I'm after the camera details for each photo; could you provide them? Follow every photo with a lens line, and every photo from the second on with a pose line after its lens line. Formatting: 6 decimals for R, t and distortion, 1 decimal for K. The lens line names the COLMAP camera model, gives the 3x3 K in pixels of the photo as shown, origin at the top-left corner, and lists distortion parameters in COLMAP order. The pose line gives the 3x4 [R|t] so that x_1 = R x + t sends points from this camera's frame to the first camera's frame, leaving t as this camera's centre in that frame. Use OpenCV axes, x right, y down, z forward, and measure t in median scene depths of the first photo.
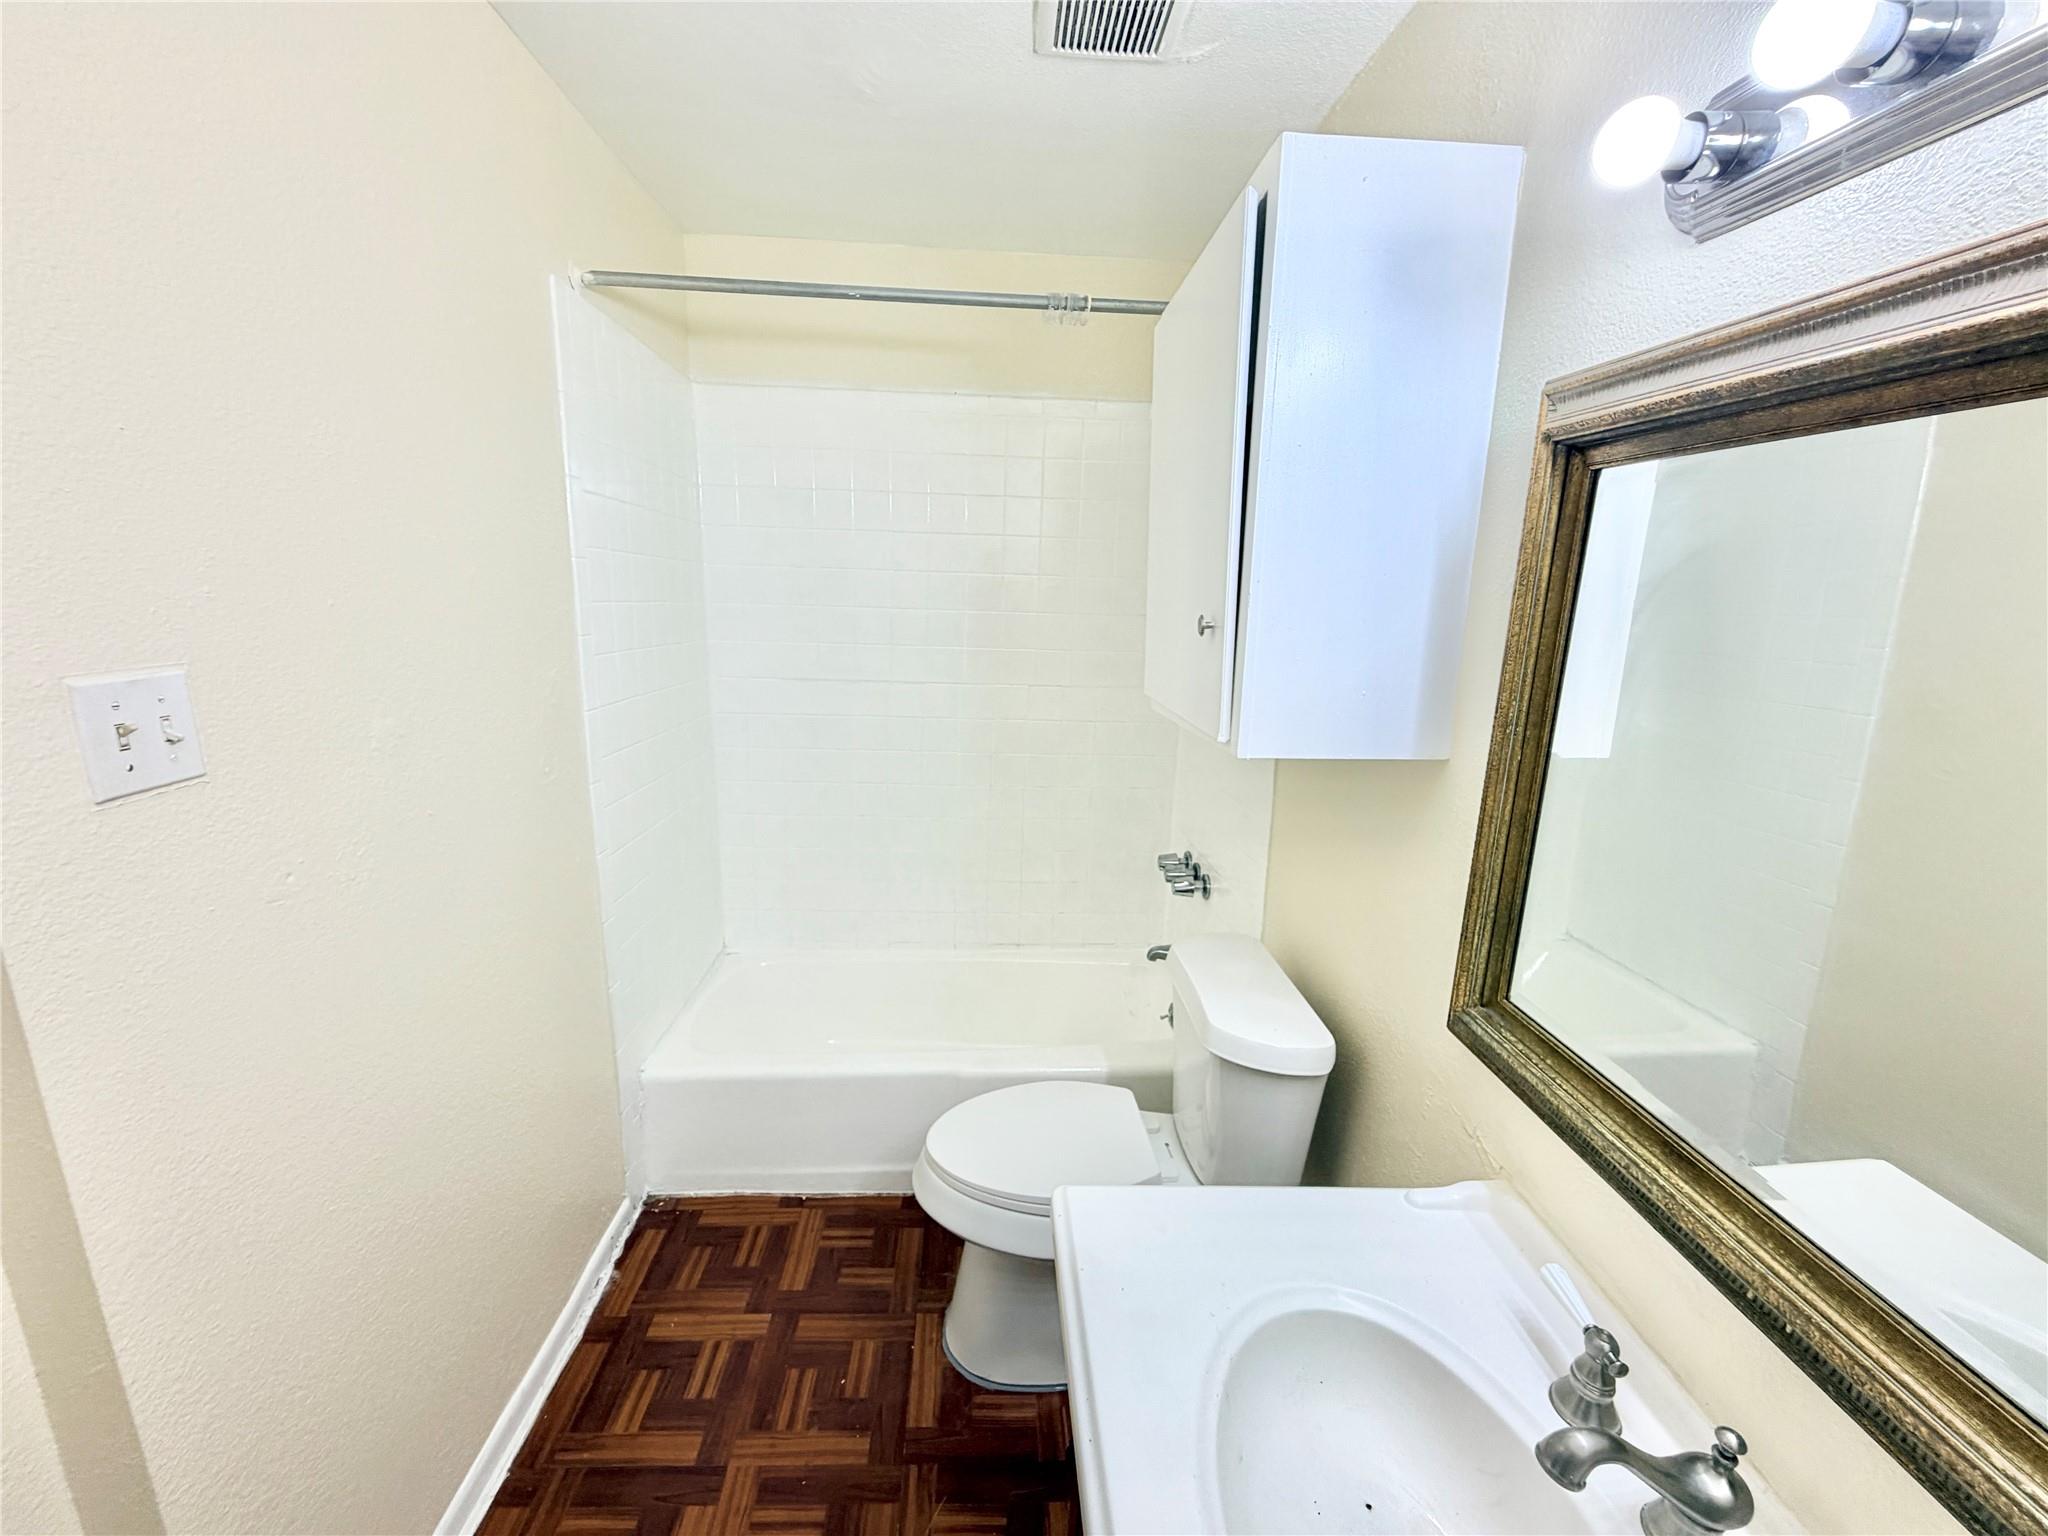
lens RADIAL K [[820.9, 0, 1022.4], [0, 820.9, 769.4], [0, 0, 1]] dist [-0.000853, 0.000348]
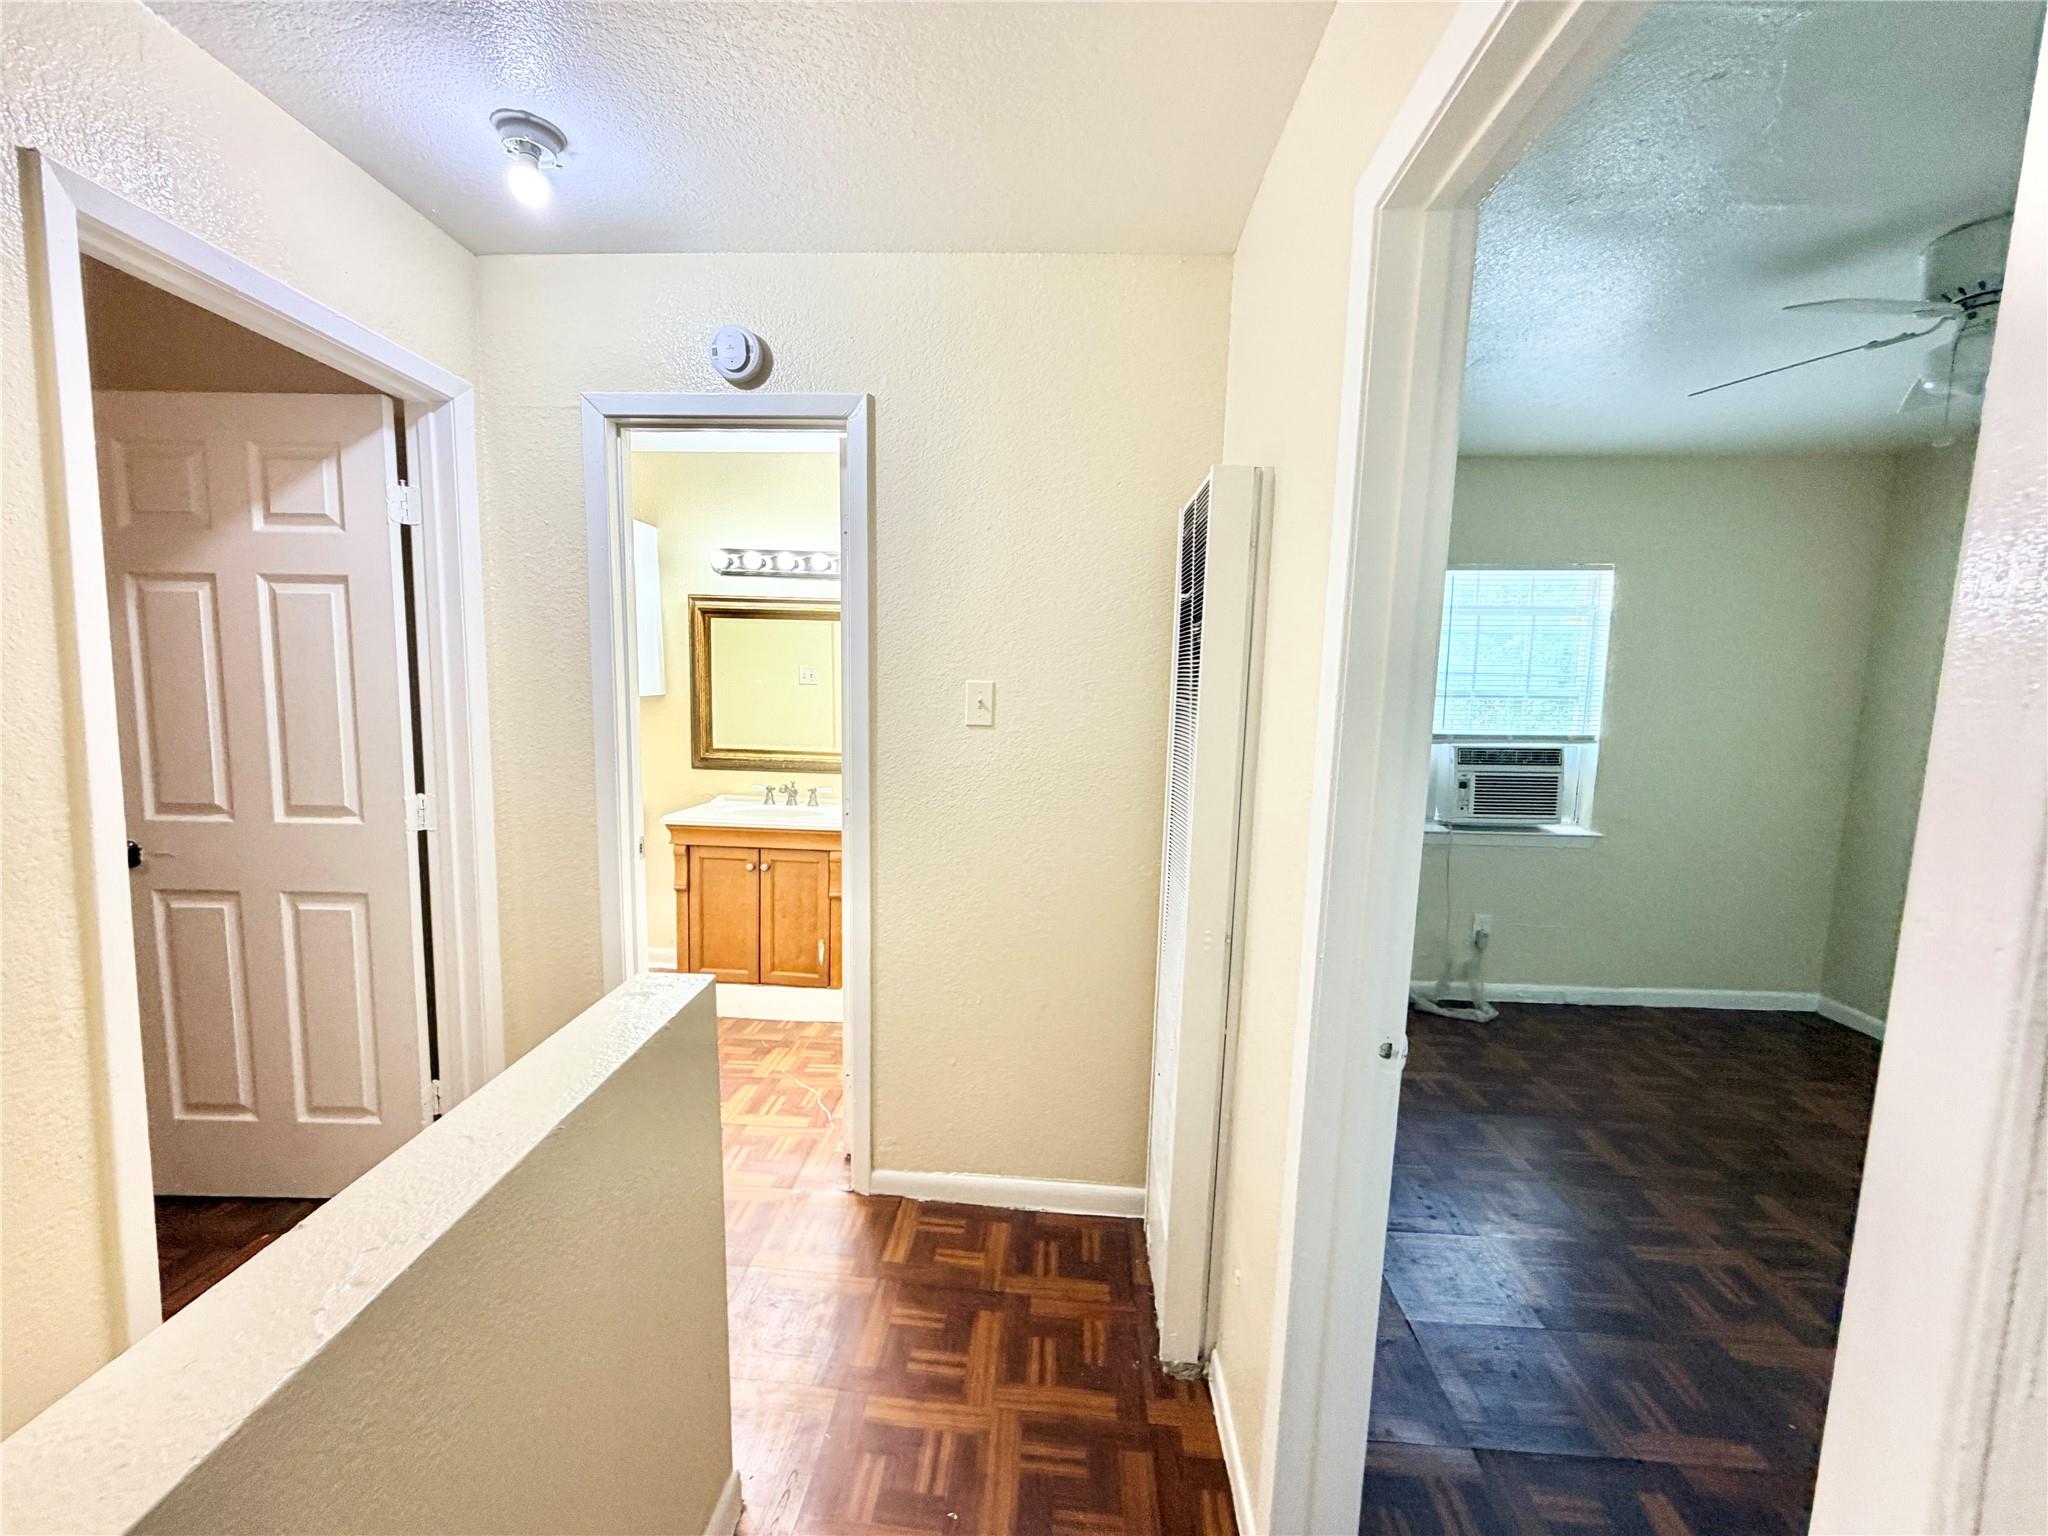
lens RADIAL K [[818.5, 0, 1018.9], [0, 818.5, 769.7], [0, 0, 1]] dist [0.001271, 0.000055]
pose [[0.107680, -0.131583, 0.985439, -1.982800], [0.209611, 0.971927, 0.106875, 0.170512], [-0.971838, 0.195050, 0.132238, -0.586675]]
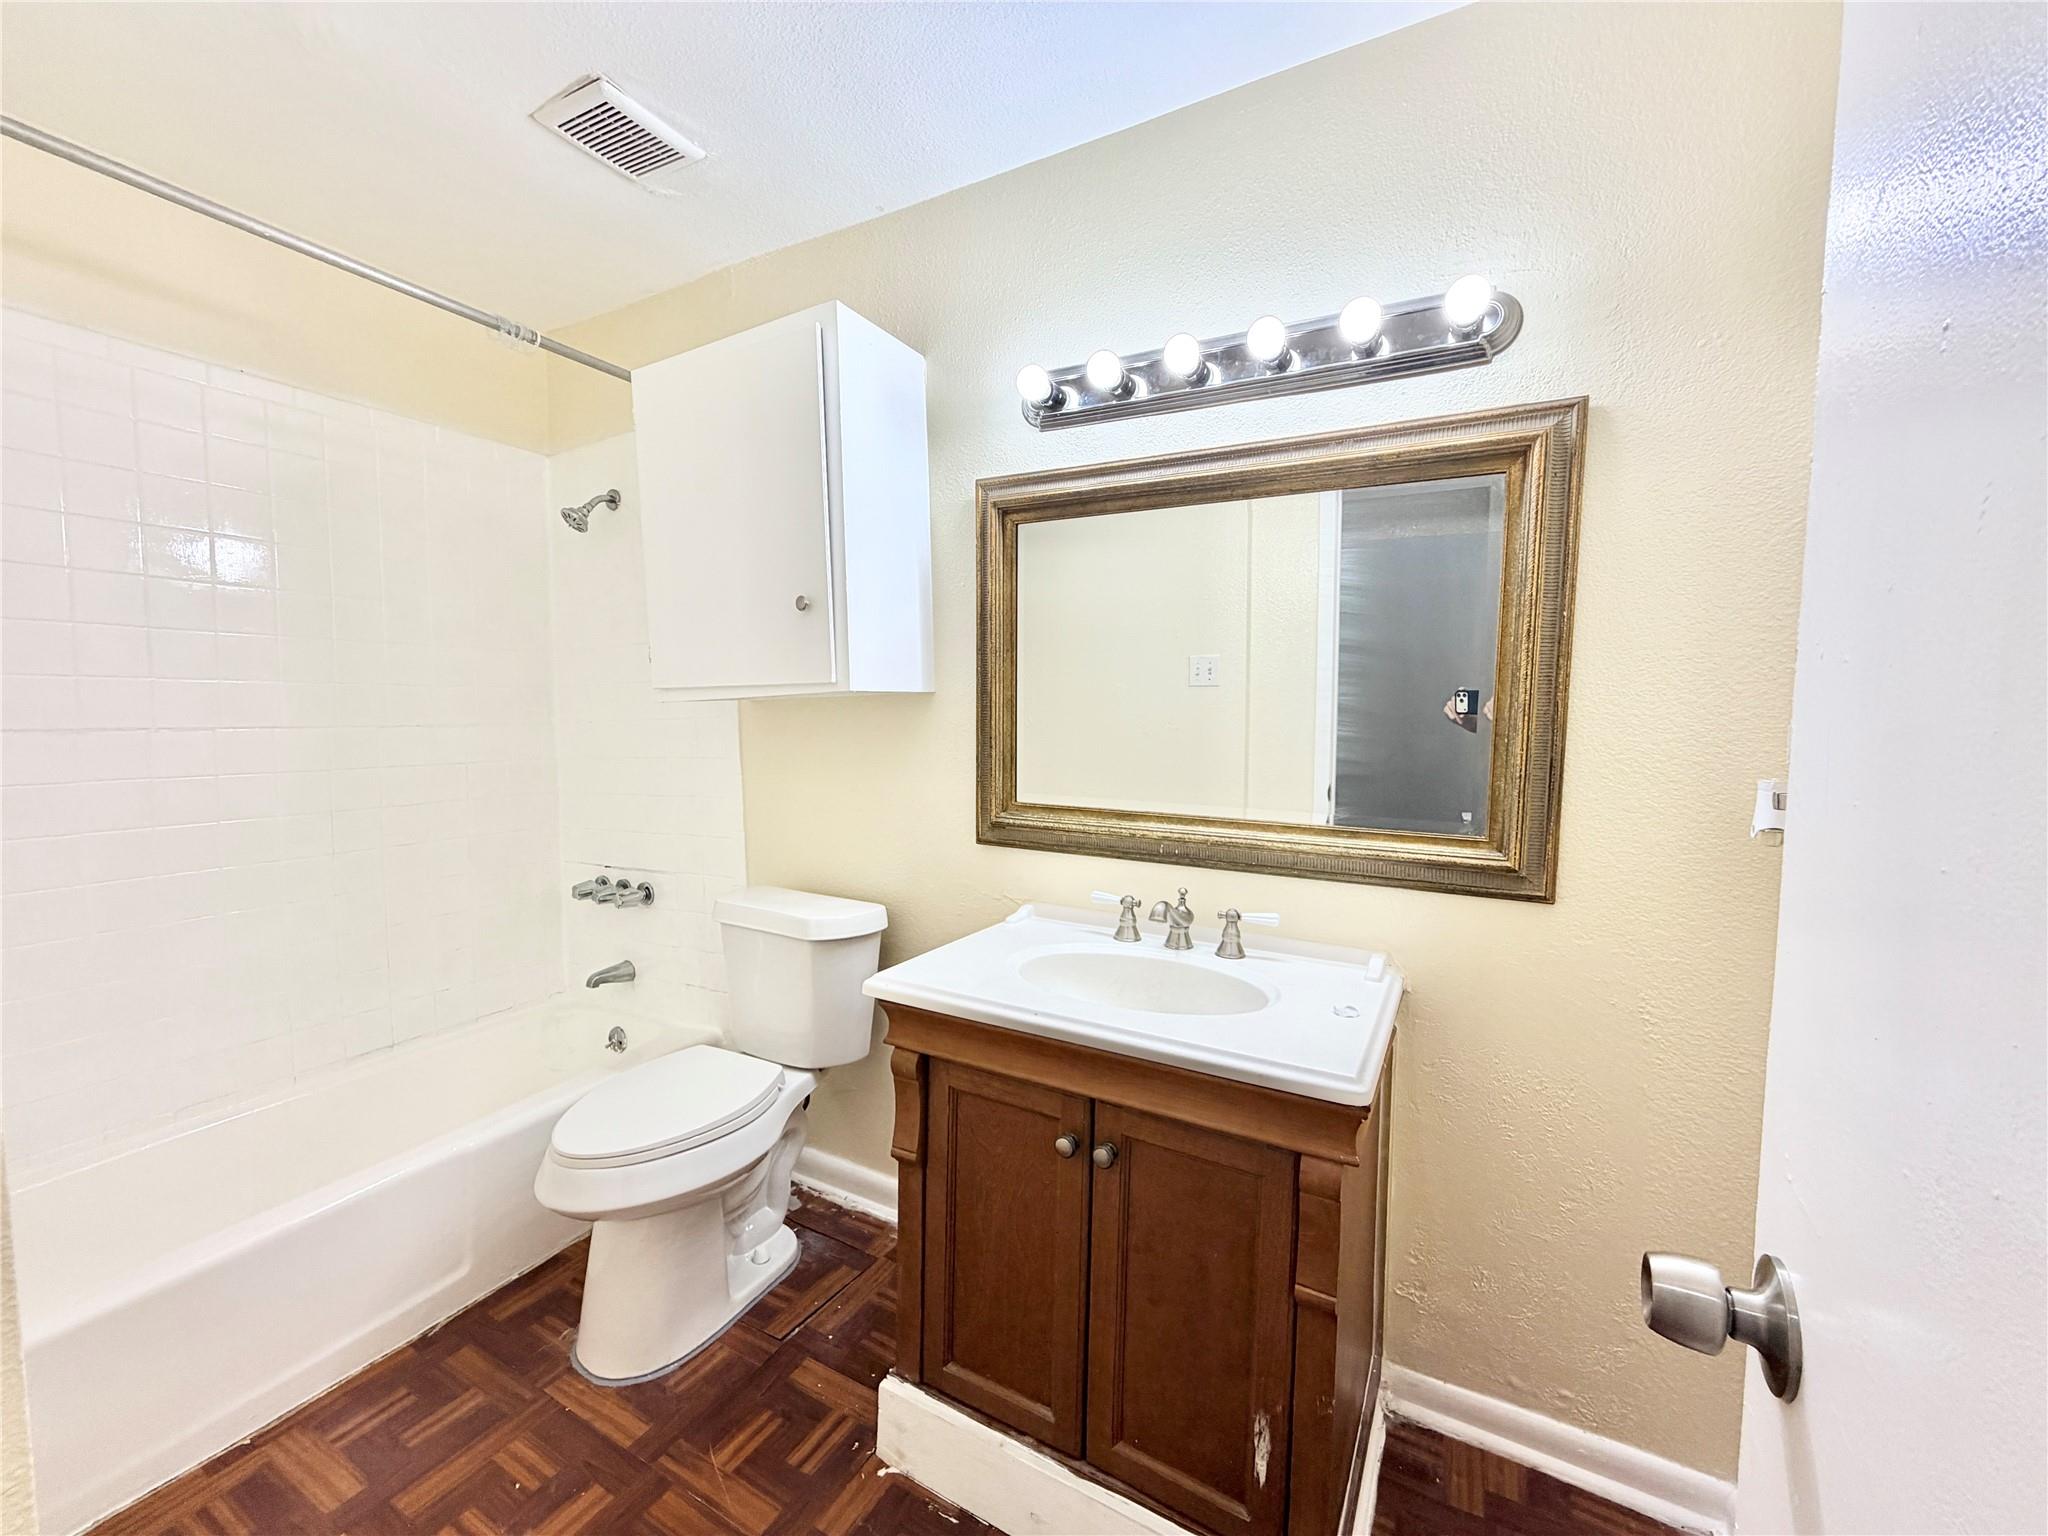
lens RADIAL K [[820.9, 0, 1022.4], [0, 820.9, 769.4], [0, 0, 1]] dist [-0.000853, 0.000348]
pose [[0.522660, -0.089002, 0.847883, -0.603510], [0.204453, 0.978599, -0.023308, 0.160249], [-0.827663, 0.185534, 0.529671, -0.002357]]
